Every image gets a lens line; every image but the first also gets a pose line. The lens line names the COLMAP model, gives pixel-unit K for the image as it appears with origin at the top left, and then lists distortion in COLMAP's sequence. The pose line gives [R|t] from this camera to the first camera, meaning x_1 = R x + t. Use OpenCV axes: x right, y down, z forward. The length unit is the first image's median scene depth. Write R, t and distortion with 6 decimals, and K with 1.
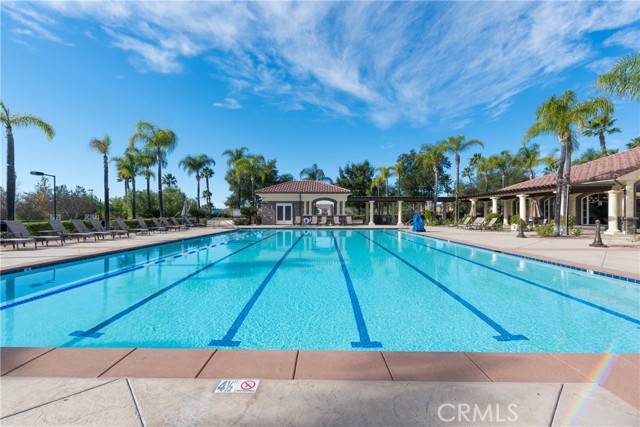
lens RADIAL K [[274.9, 0, 320.0], [0, 274.9, 213.5], [0, 0, 1]] dist [0.000513, 0.000044]
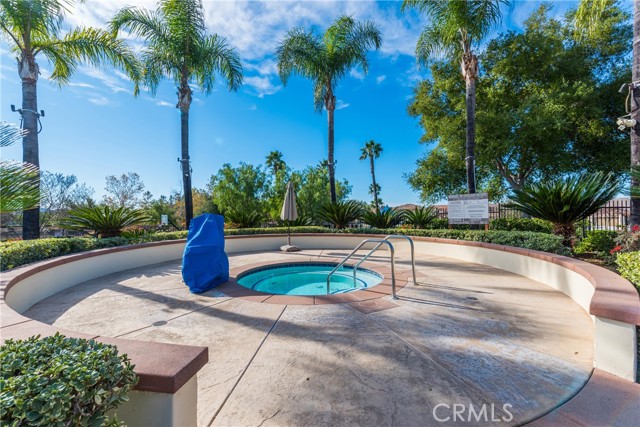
lens RADIAL K [[274.9, 0, 320.0], [0, 274.9, 213.5], [0, 0, 1]] dist [0.000513, 0.000044]
pose [[0.826218, -0.009907, -0.563263, -0.232436], [0.013441, 0.999907, 0.002130, -0.001447], [0.563190, -0.009331, 0.826275, 0.619232]]
